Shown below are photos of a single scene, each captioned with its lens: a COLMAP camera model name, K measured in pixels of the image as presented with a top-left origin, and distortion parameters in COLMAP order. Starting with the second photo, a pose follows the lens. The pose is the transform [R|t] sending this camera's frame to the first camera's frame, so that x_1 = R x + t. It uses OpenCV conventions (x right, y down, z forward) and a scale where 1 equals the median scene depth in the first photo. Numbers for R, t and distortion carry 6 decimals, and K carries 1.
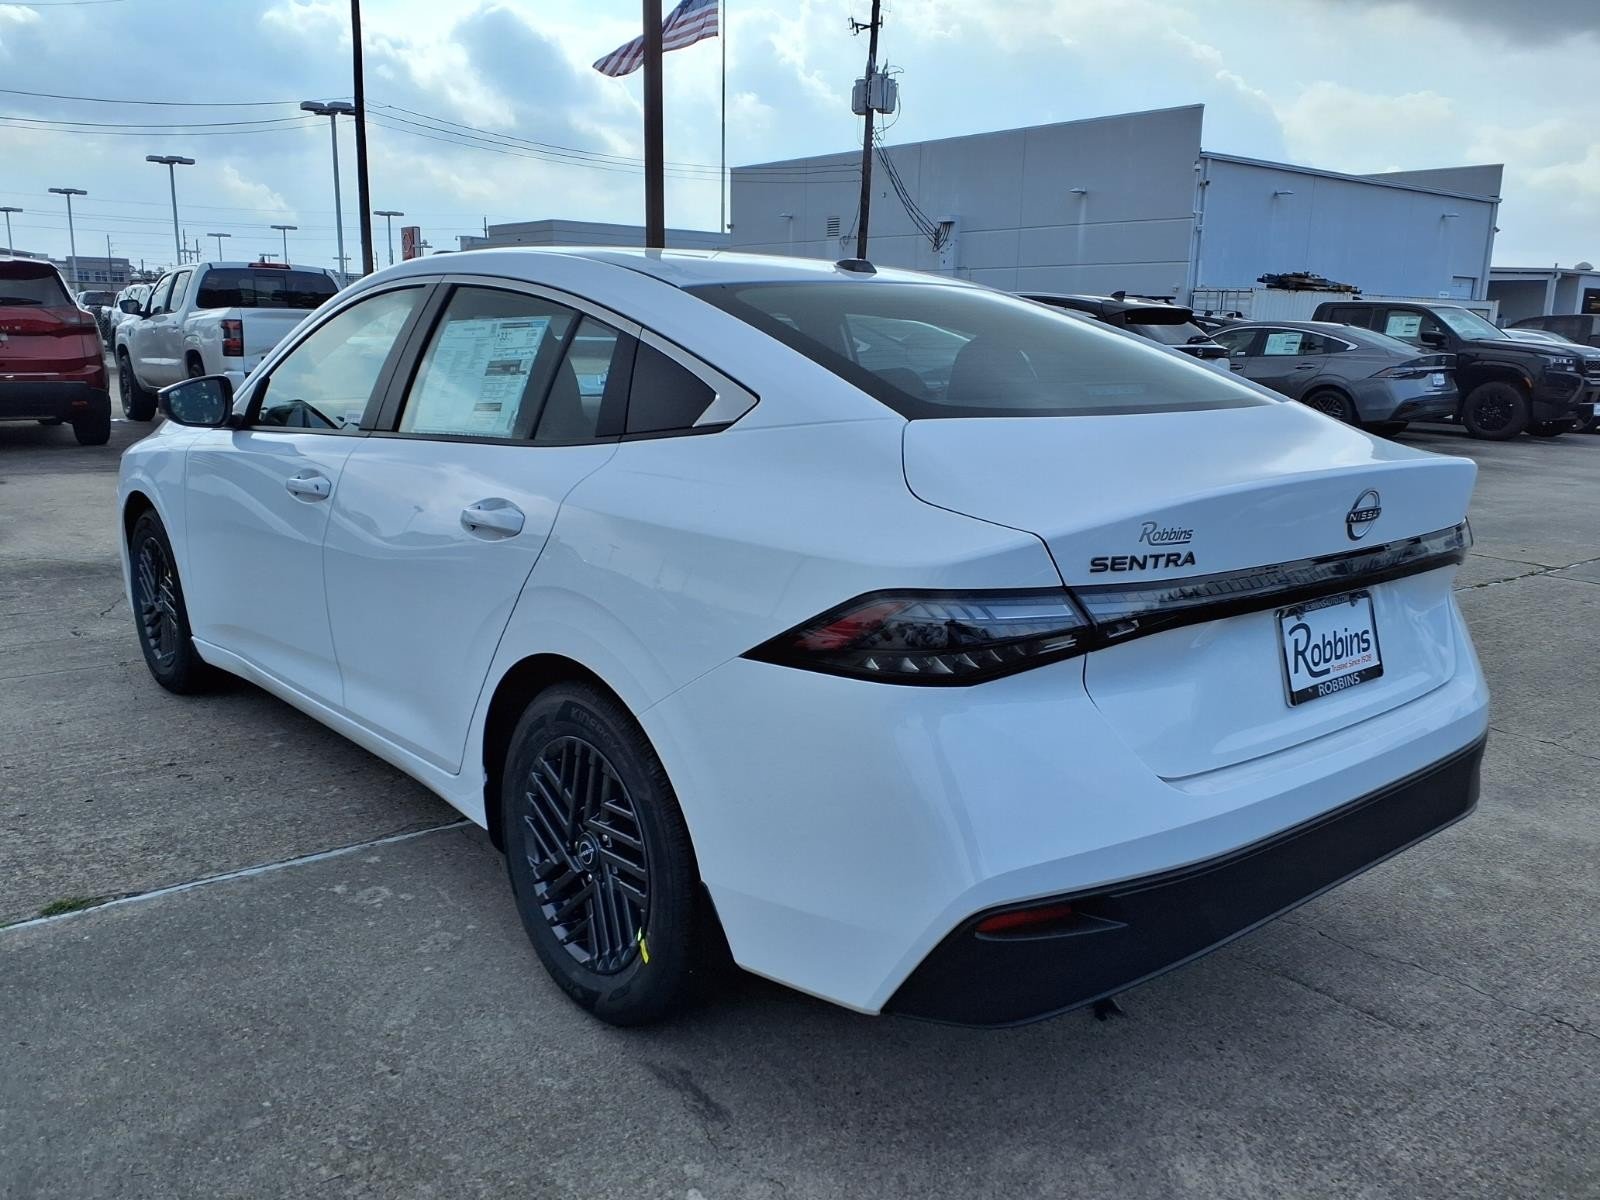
lens RADIAL K [[1377.3, 0, 786.3], [0, 1377.3, 587.2], [0, 0, 1]] dist [0.051919, -0.049255]
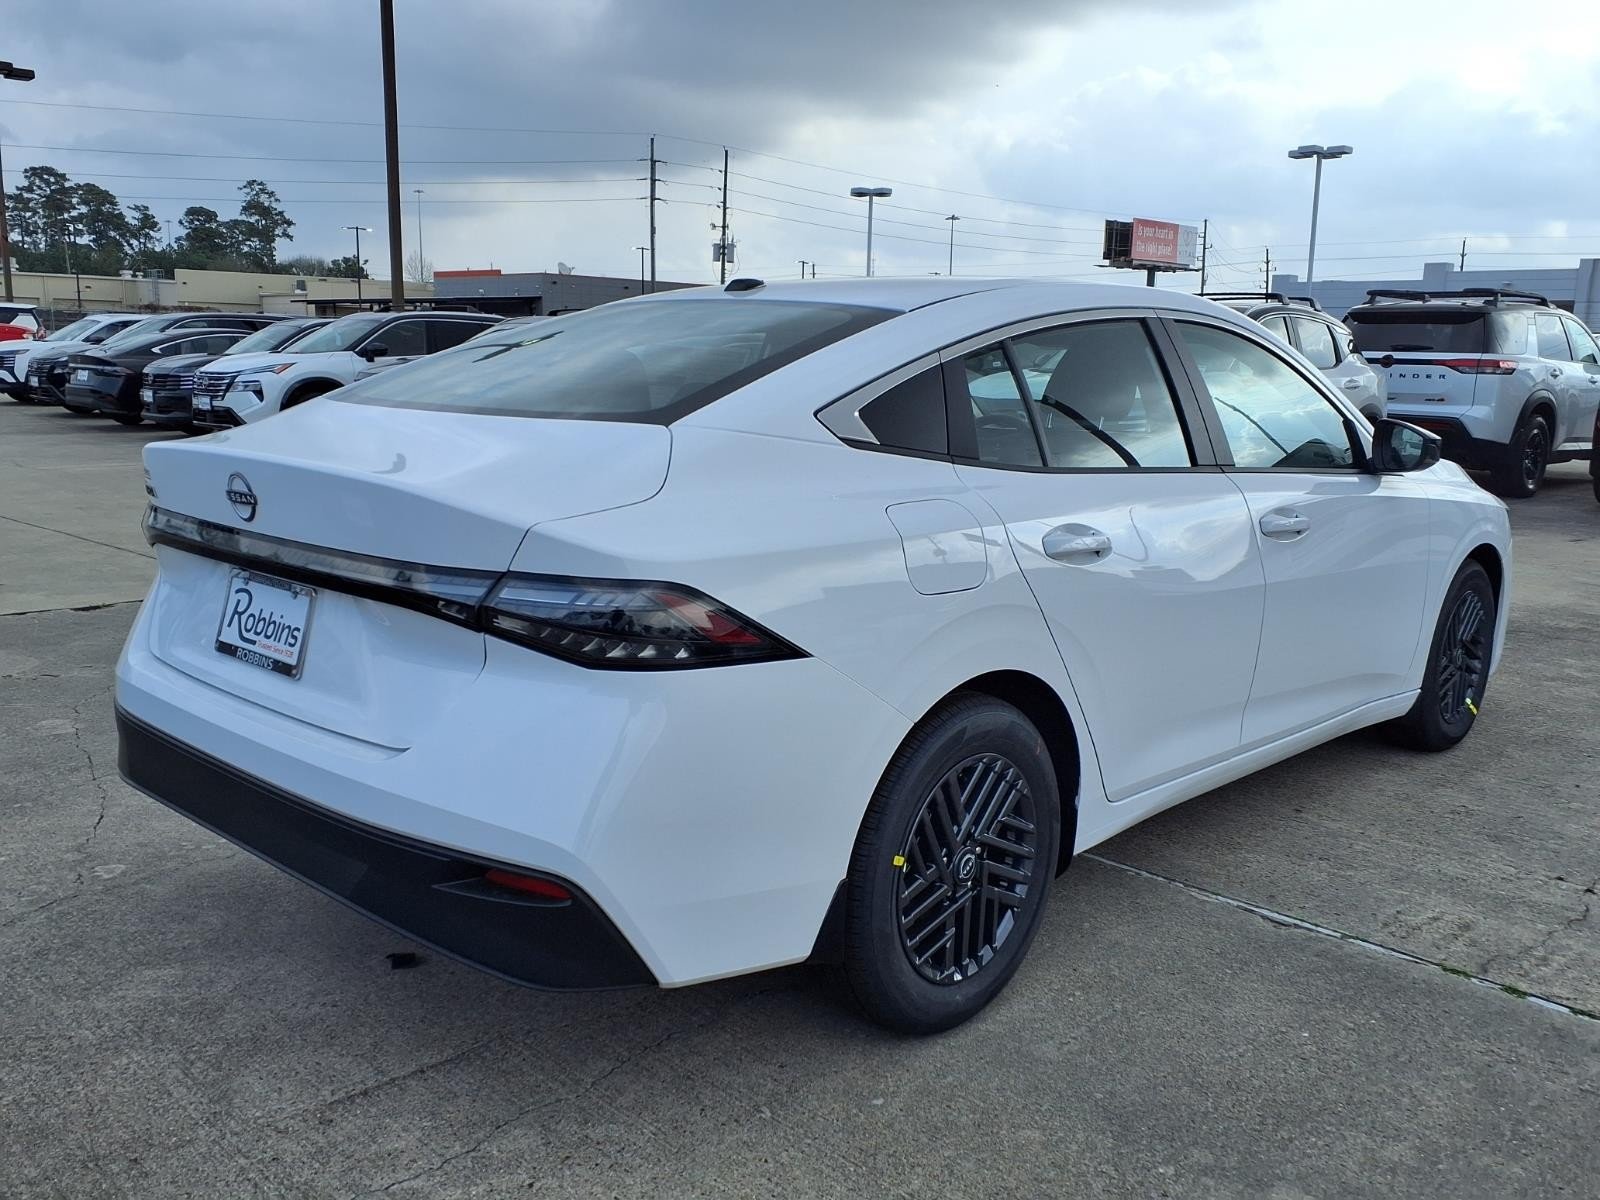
lens RADIAL K [[1428.7, 0, 847.3], [0, 1428.7, 577.9], [0, 0, 1]] dist [0.055601, -0.060167]
pose [[0.109979, 0.143142, -0.983573, 1.490989], [-0.221744, 0.968168, 0.116106, -0.213572], [0.968883, 0.205332, 0.138219, 1.248564]]
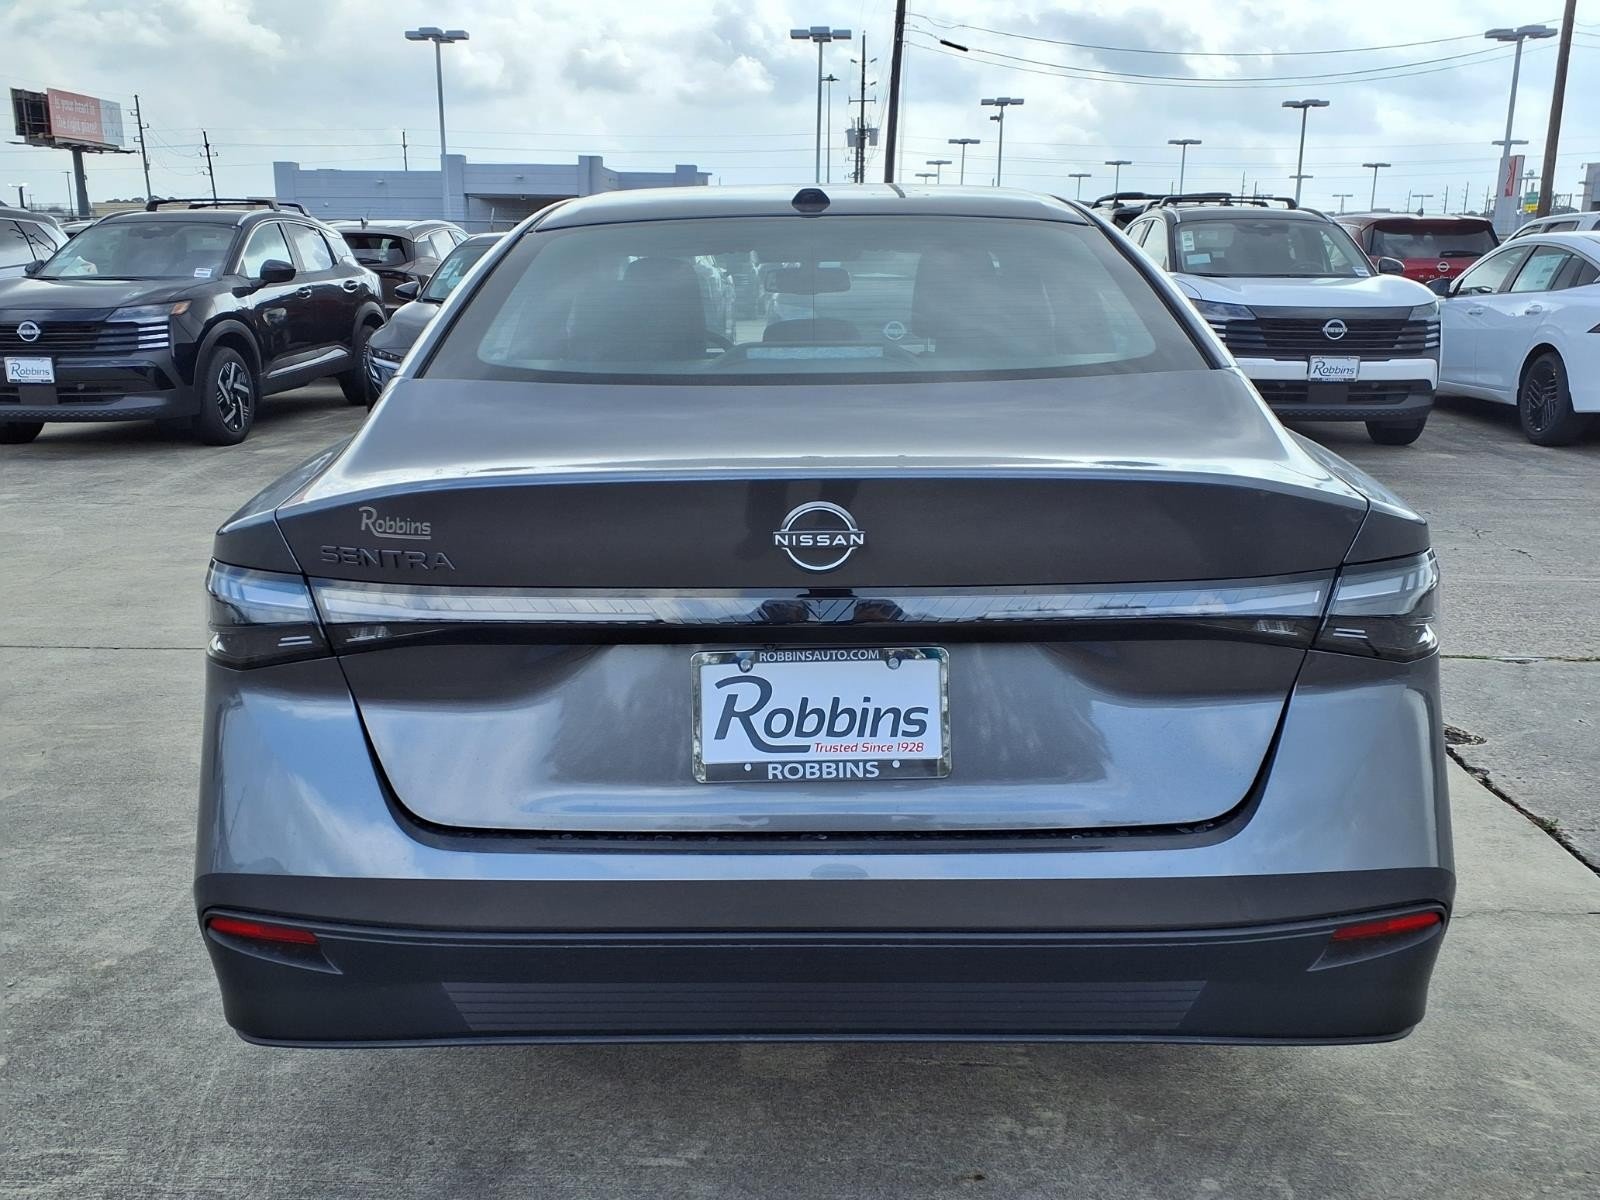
lens RADIAL K [[1428.7, 0, 861.2], [0, 1428.7, 576.0], [0, 0, 1]] dist [0.055601, -0.060167]
pose [[0.768160, 0.123928, -0.628150, 0.850917], [-0.113536, 0.991906, 0.056852, -0.073382], [0.630111, 0.027646, 0.776013, 0.425340]]
